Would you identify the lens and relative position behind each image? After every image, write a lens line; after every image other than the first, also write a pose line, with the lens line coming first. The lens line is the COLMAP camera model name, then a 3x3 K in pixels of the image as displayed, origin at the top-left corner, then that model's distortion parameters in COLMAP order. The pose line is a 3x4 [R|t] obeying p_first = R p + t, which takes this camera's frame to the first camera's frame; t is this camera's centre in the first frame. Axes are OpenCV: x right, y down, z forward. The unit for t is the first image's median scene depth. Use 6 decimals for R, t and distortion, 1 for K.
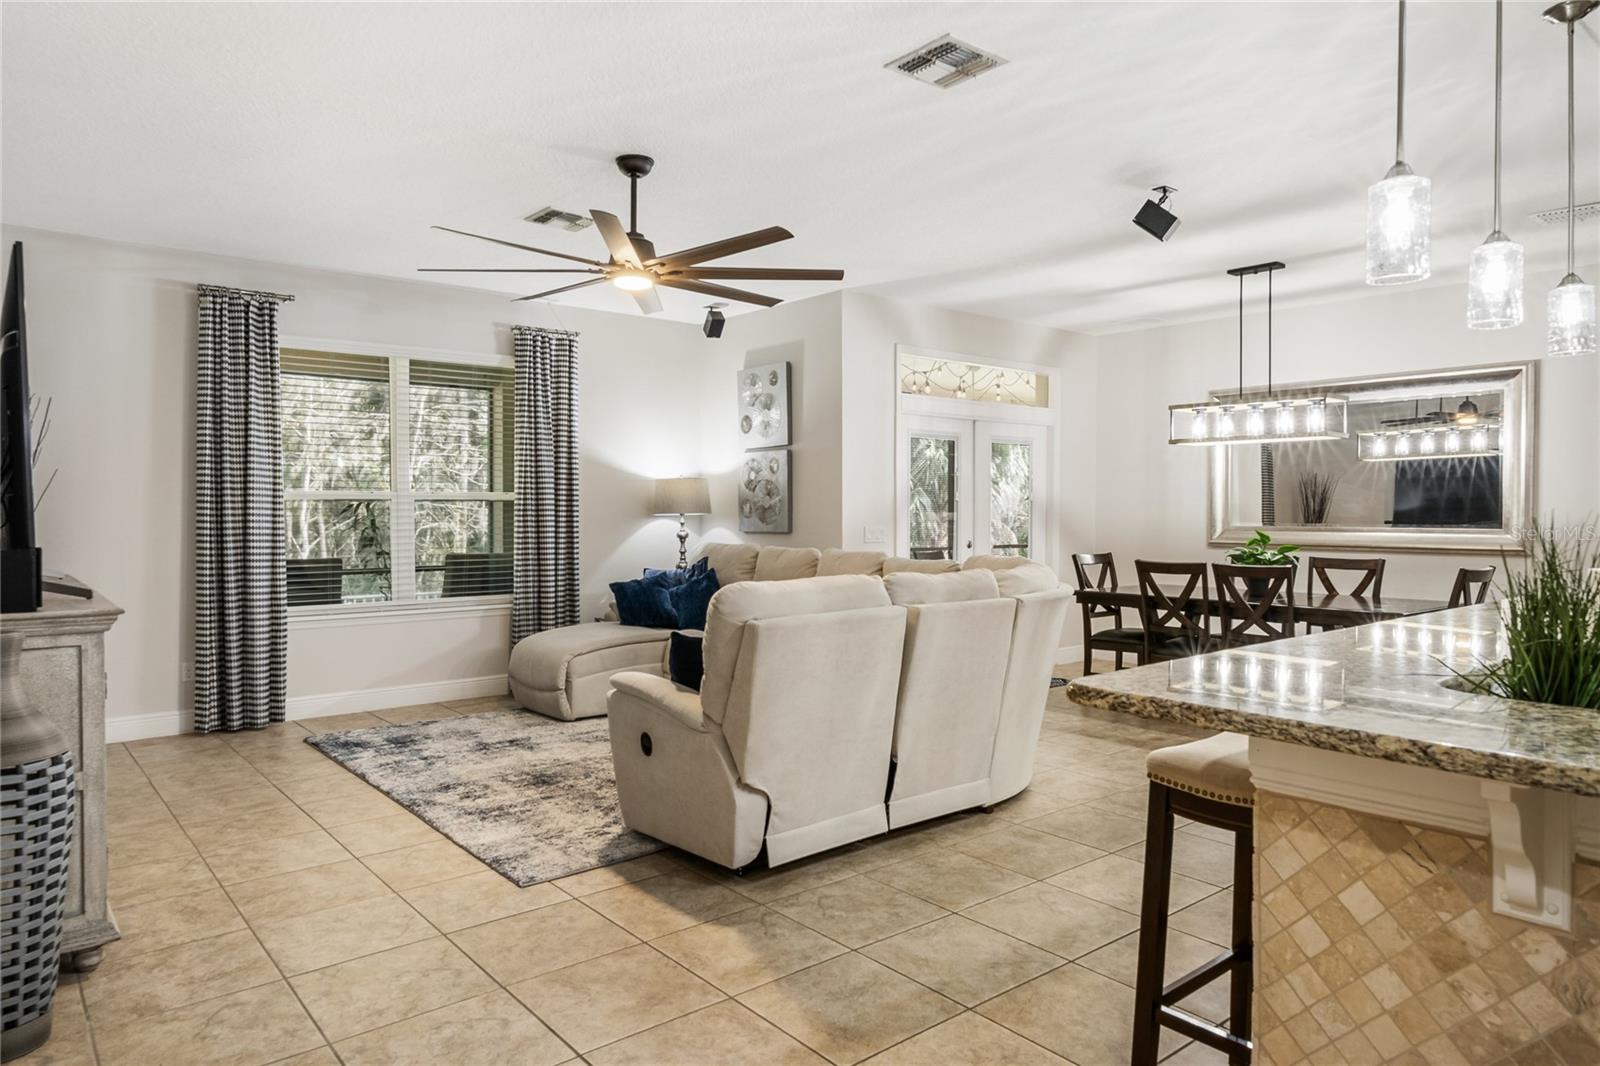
lens RADIAL K [[1002.5, 0, 801.0], [0, 1002.5, 529.0], [0, 0, 1]] dist [0.000120, -0.005004]
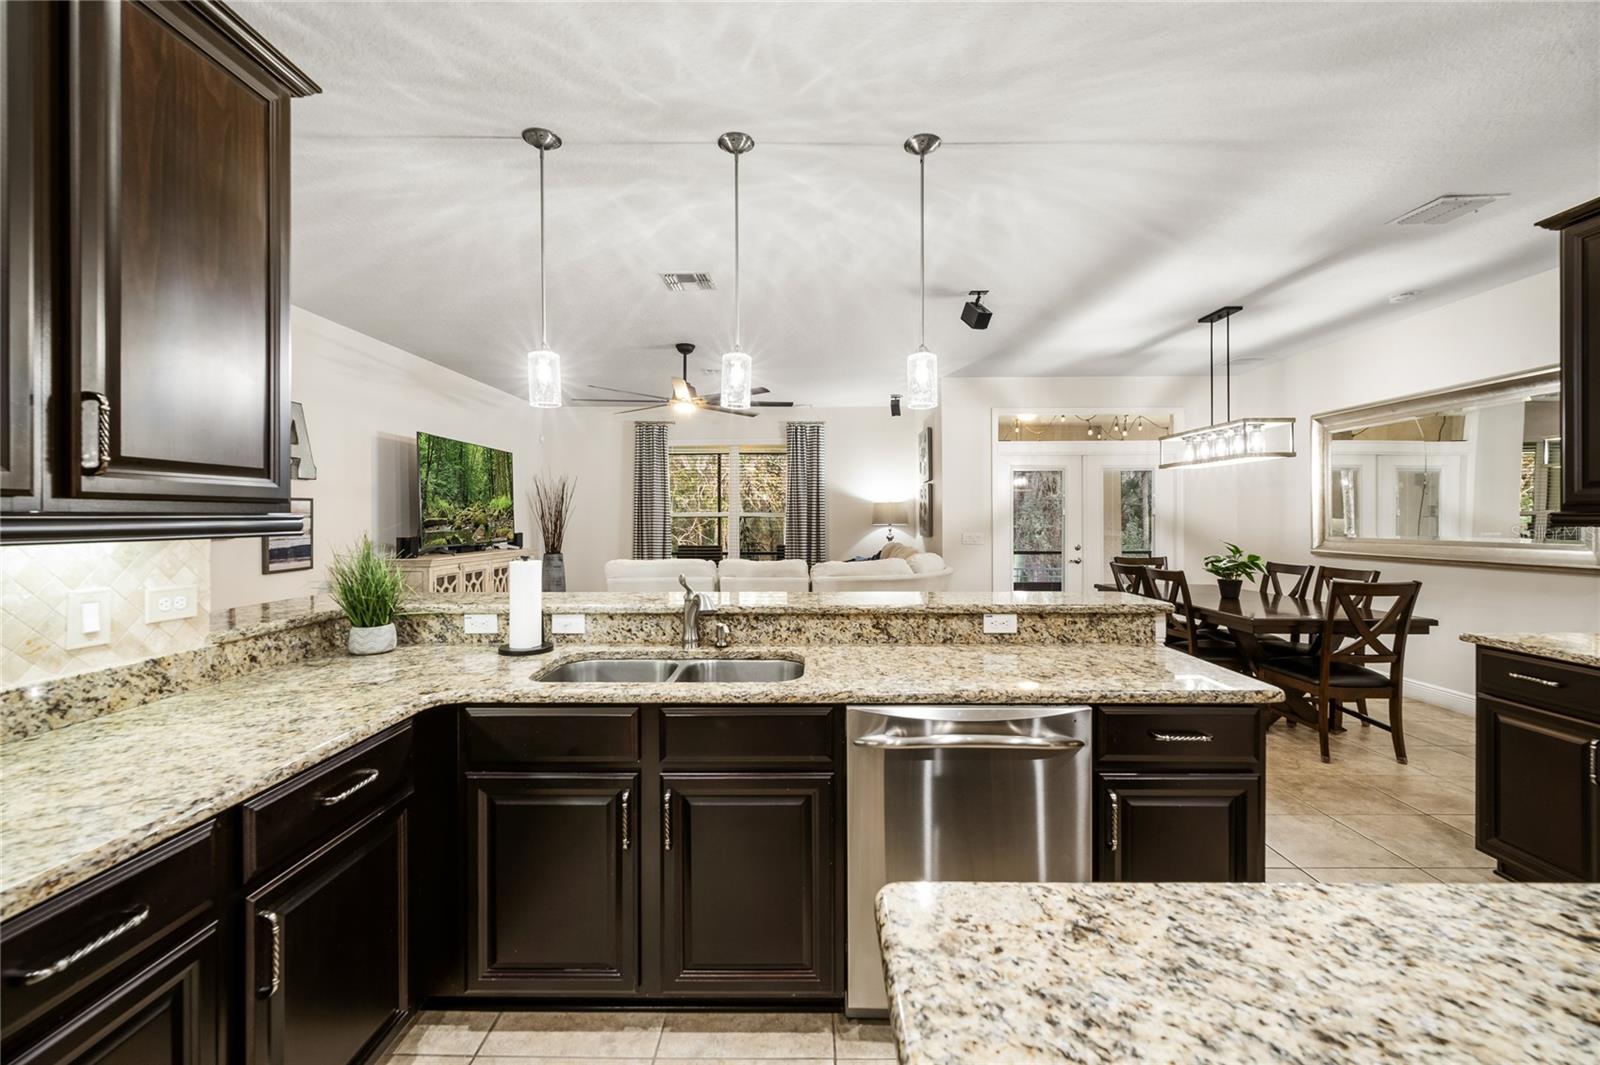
lens RADIAL K [[648.7, 0, 804.0], [0, 648.7, 523.2], [0, 0, 1]] dist [0.000133, -0.000171]
pose [[0.765903, 0.001780, -0.642954, 0.584770], [-0.012023, 0.999861, -0.011554, -0.003613], [0.642844, 0.016580, 0.765818, 0.122854]]
